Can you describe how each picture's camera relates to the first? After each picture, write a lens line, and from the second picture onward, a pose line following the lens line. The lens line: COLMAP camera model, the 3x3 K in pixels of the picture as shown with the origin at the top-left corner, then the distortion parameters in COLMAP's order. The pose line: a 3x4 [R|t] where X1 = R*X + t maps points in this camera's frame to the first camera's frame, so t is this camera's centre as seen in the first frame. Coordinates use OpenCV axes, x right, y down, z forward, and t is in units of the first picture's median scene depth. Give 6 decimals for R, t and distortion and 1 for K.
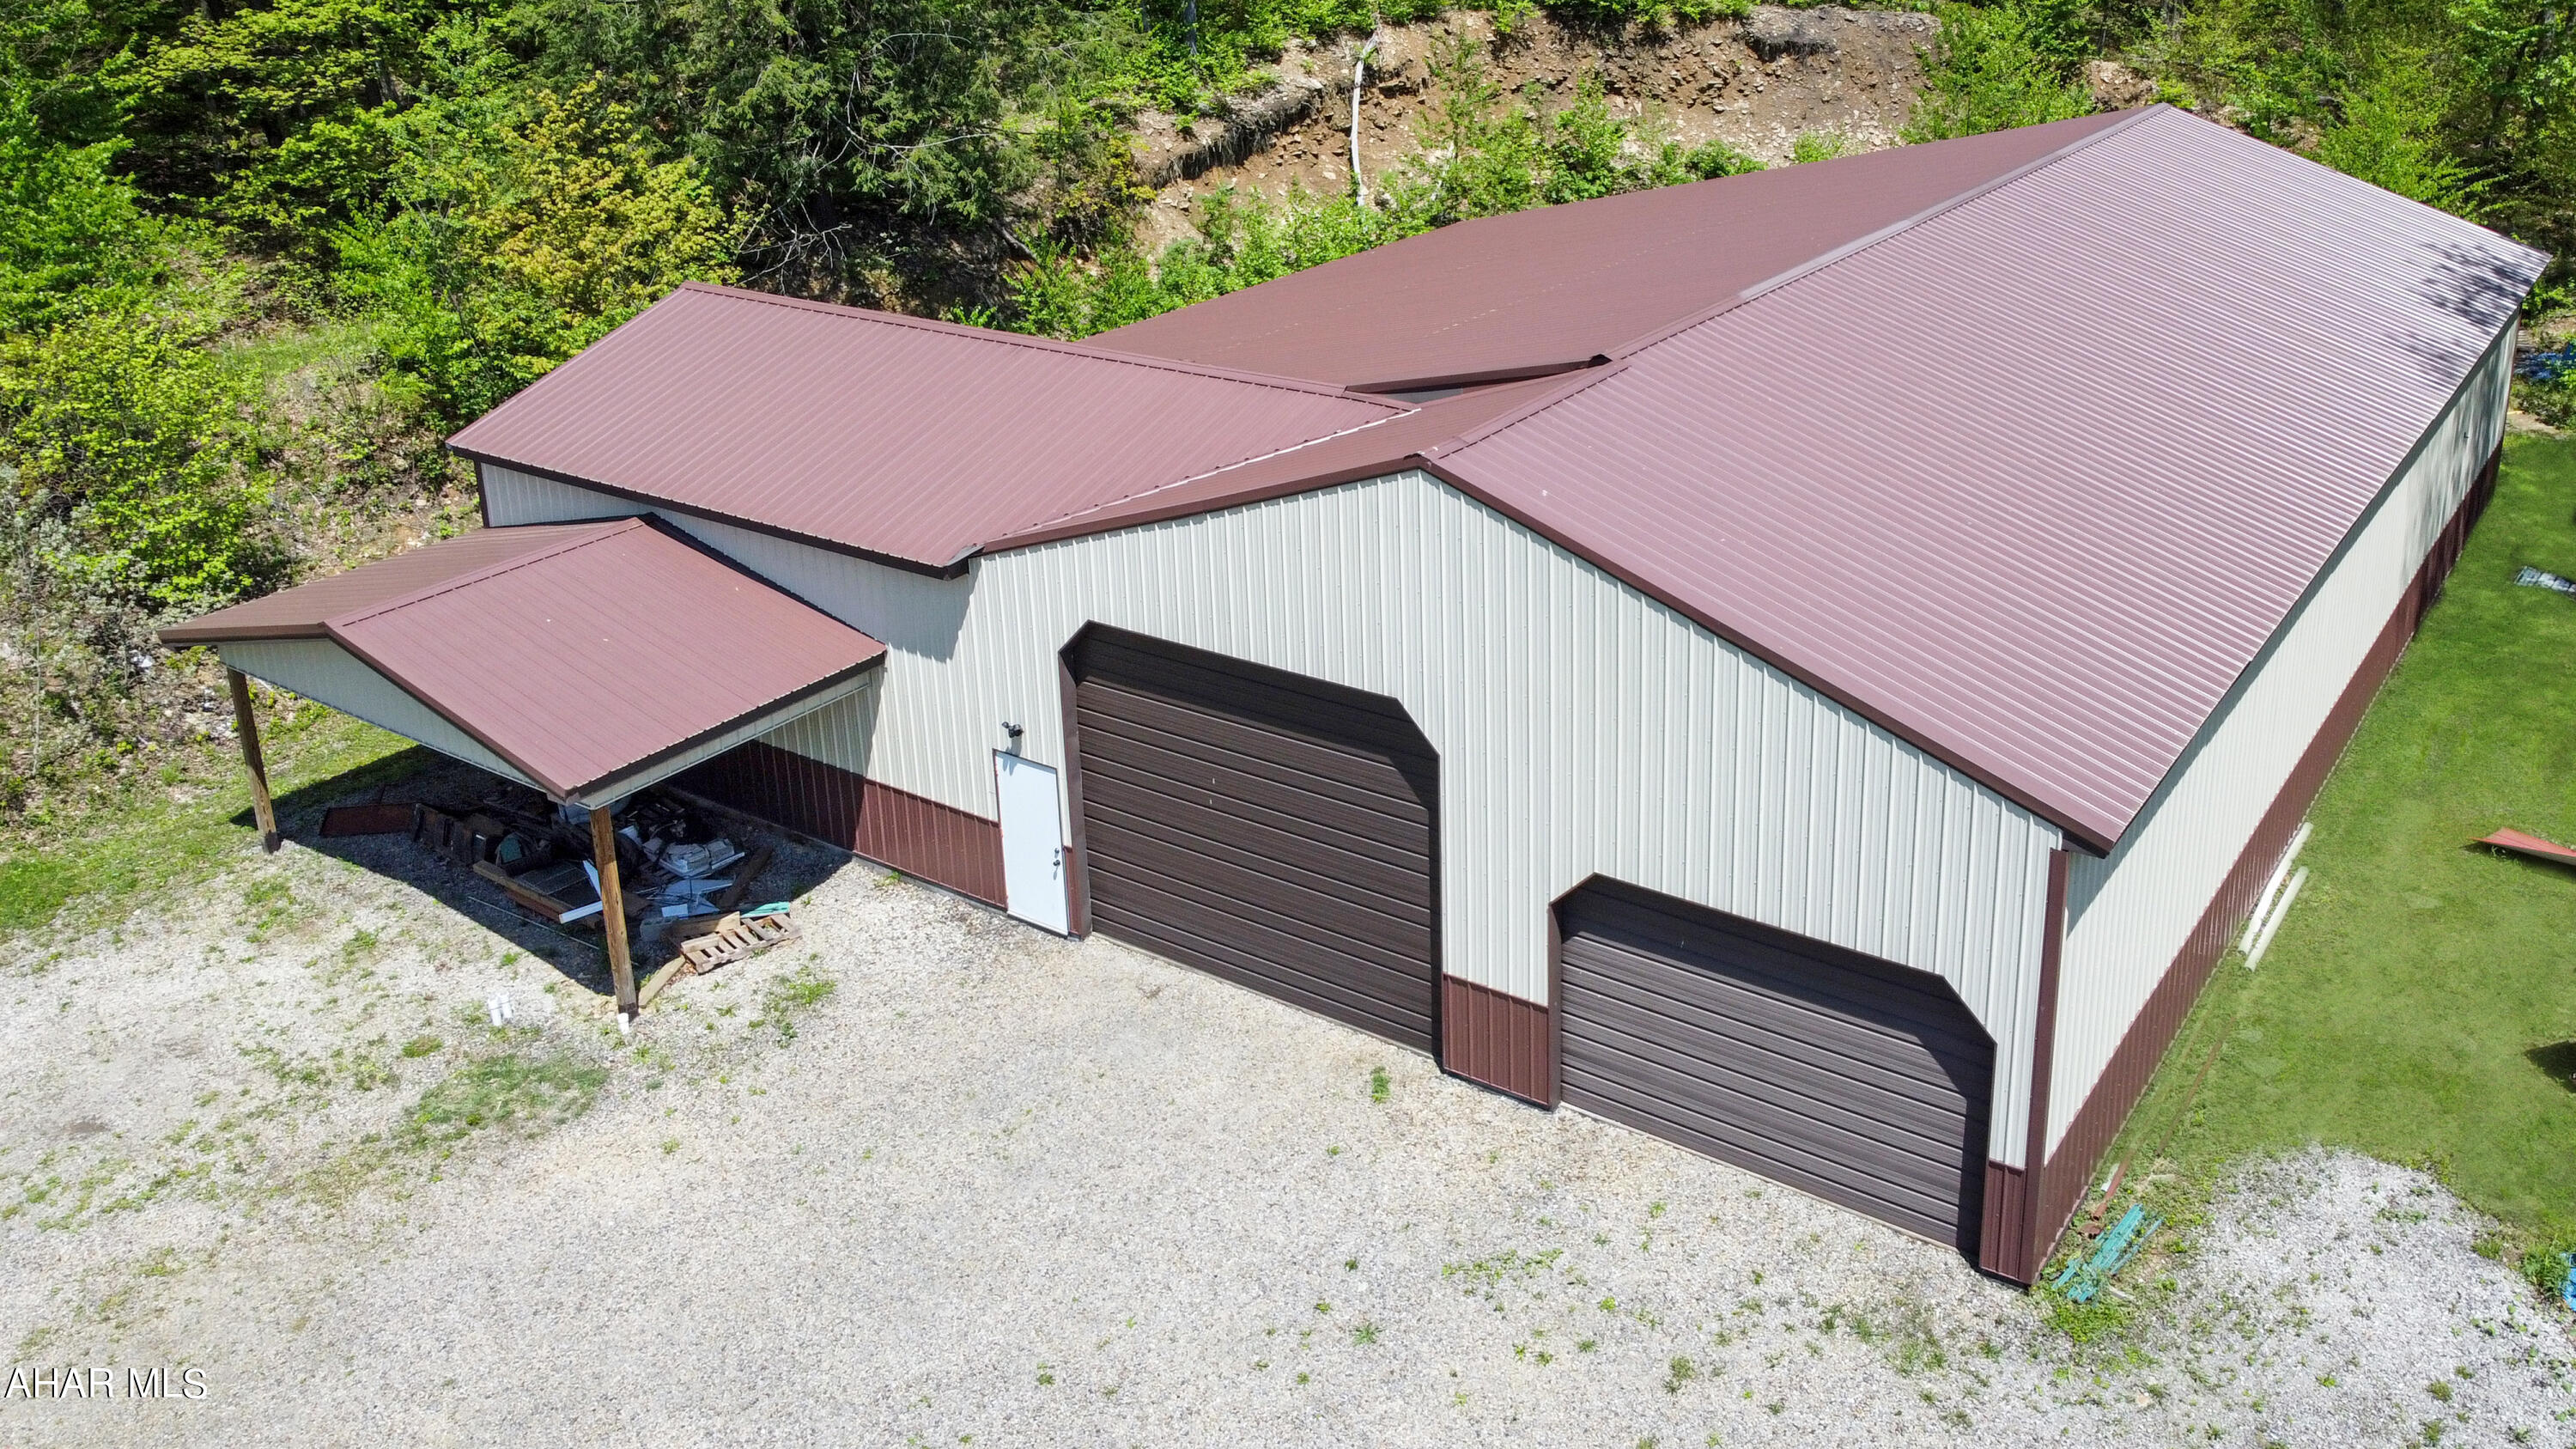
lens RADIAL K [[2061.3, 0, 1291.1], [0, 2061.3, 466.7], [0, 0, 1]] dist [0.023977, 0.001330]
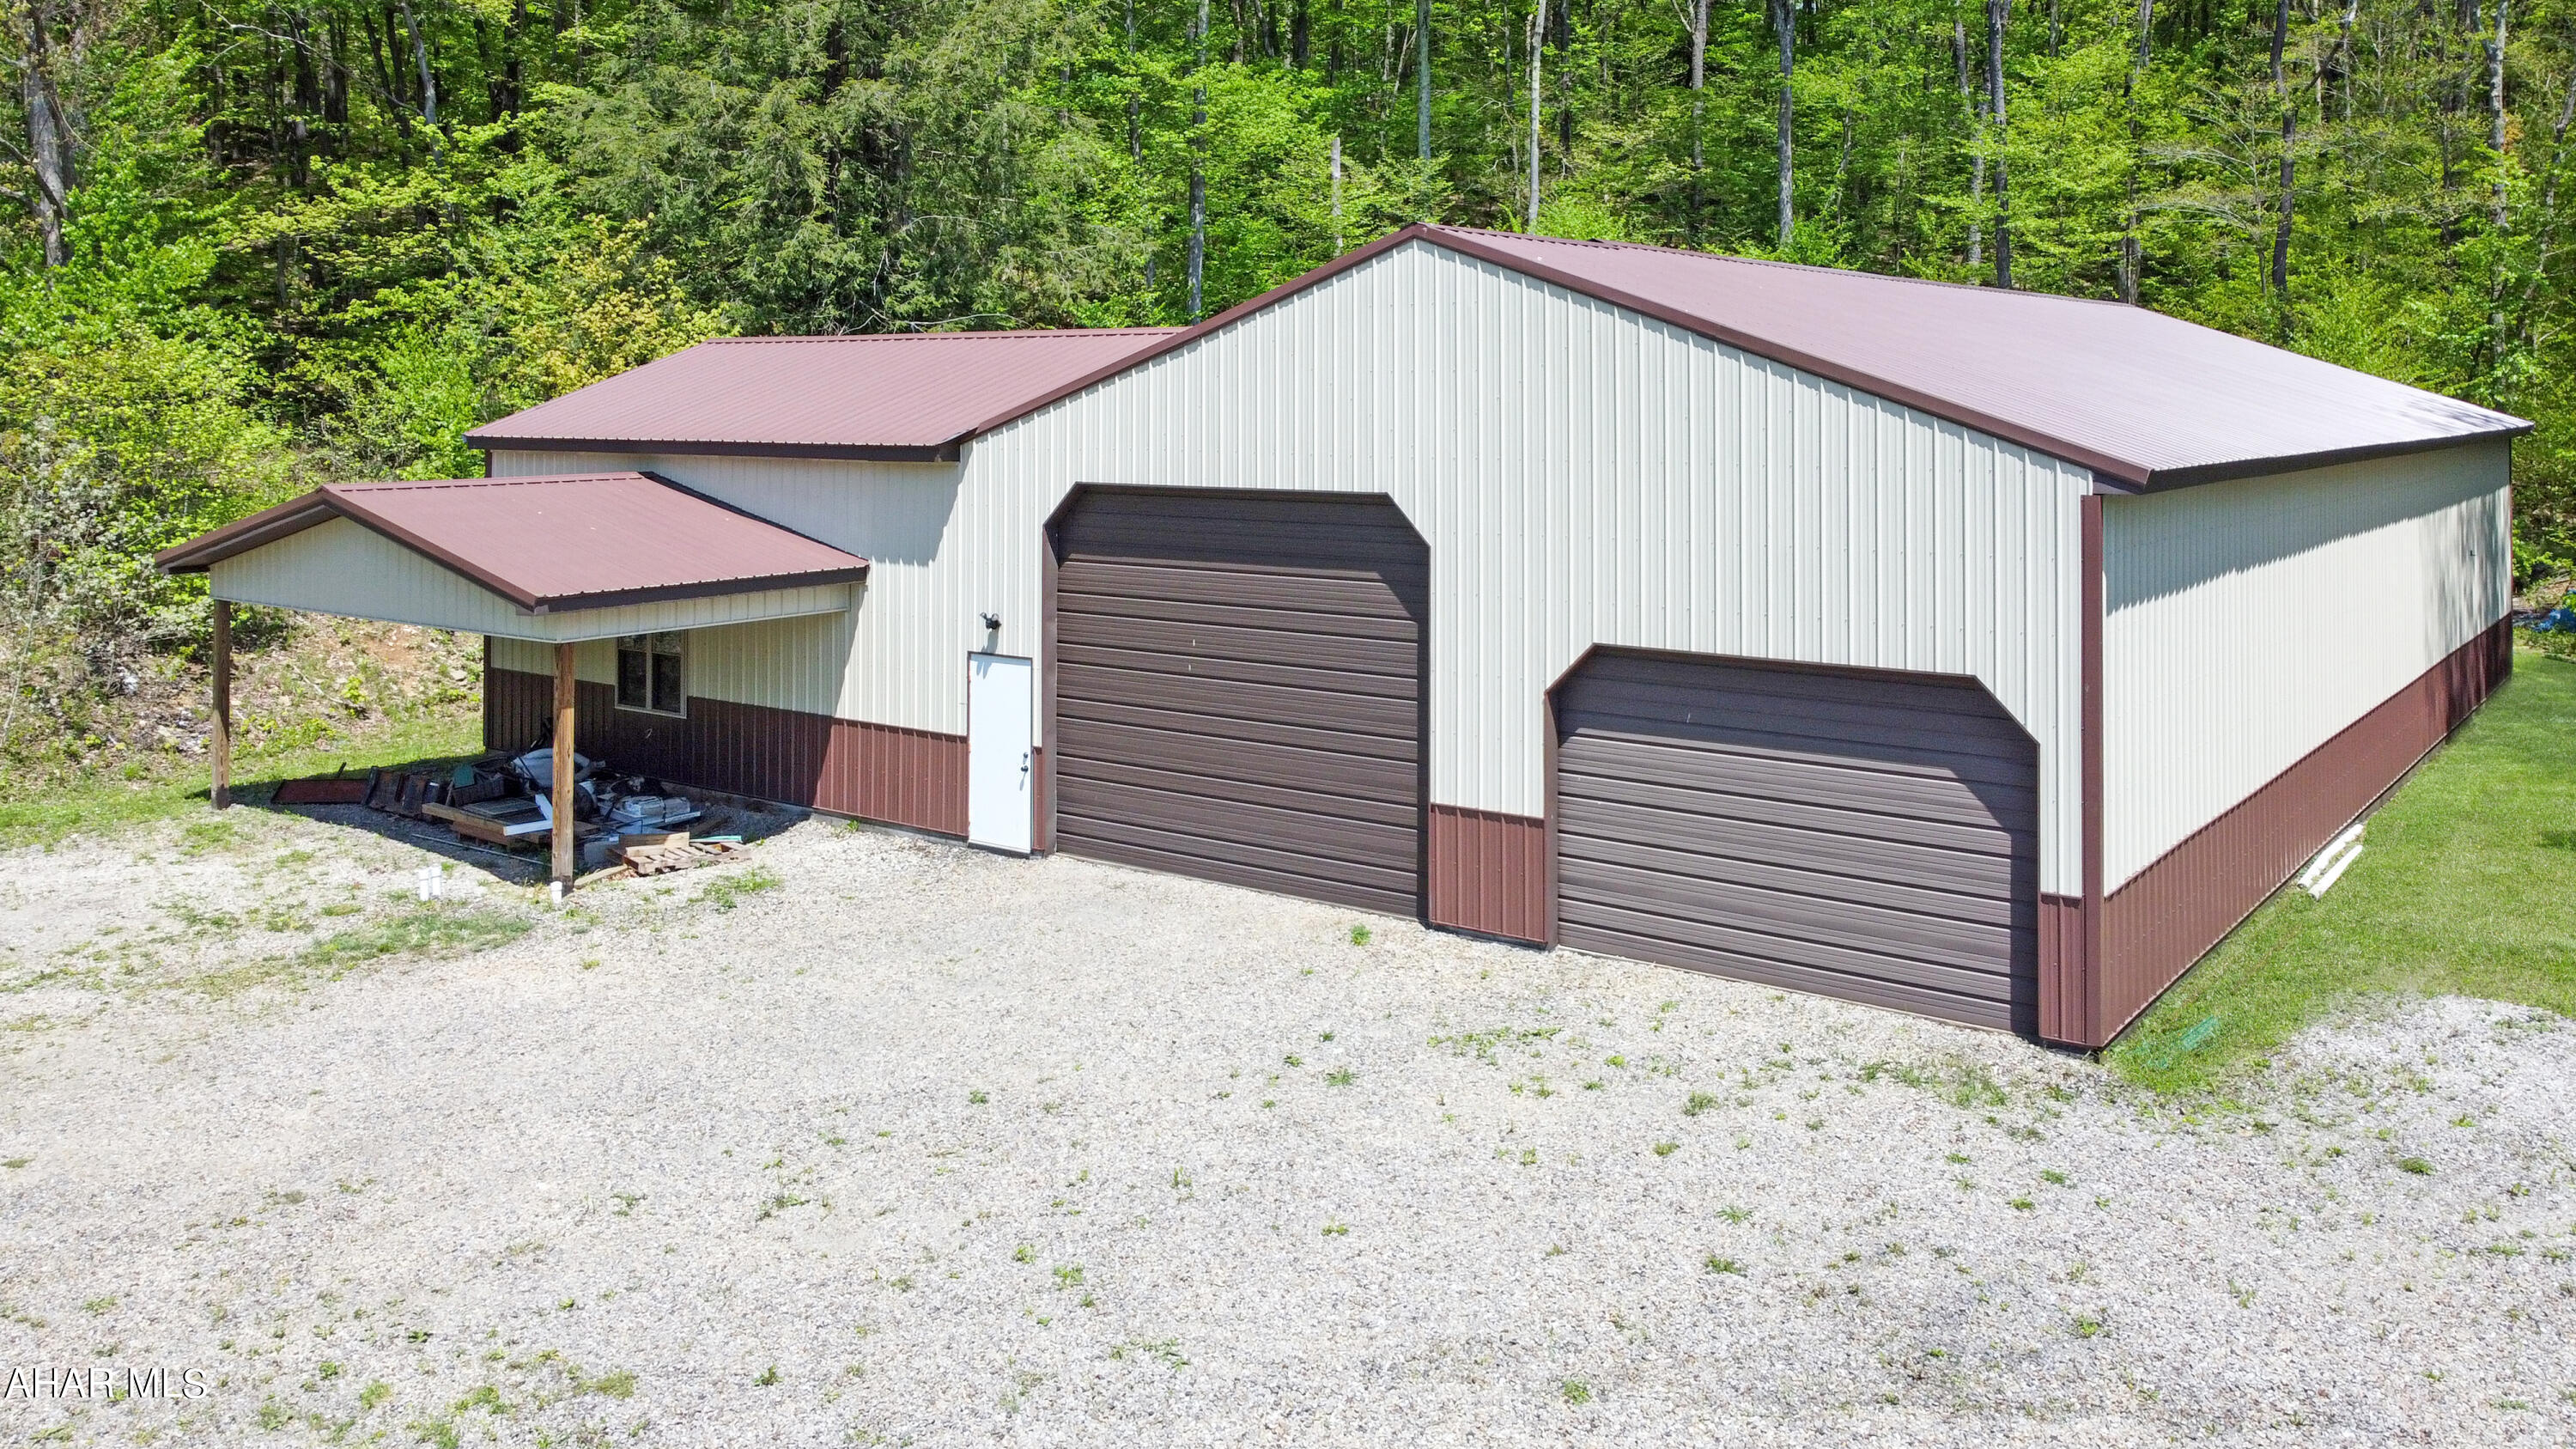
lens RADIAL K [[1974.6, 0, 1206.7], [0, 1974.6, 373.8], [0, 0, 1]] dist [0.024747, -0.004282]
pose [[0.998480, 0.036559, -0.041252, 0.002037], [-0.047381, 0.951678, -0.303419, 0.312521], [0.028166, 0.304912, 0.951964, 0.078882]]
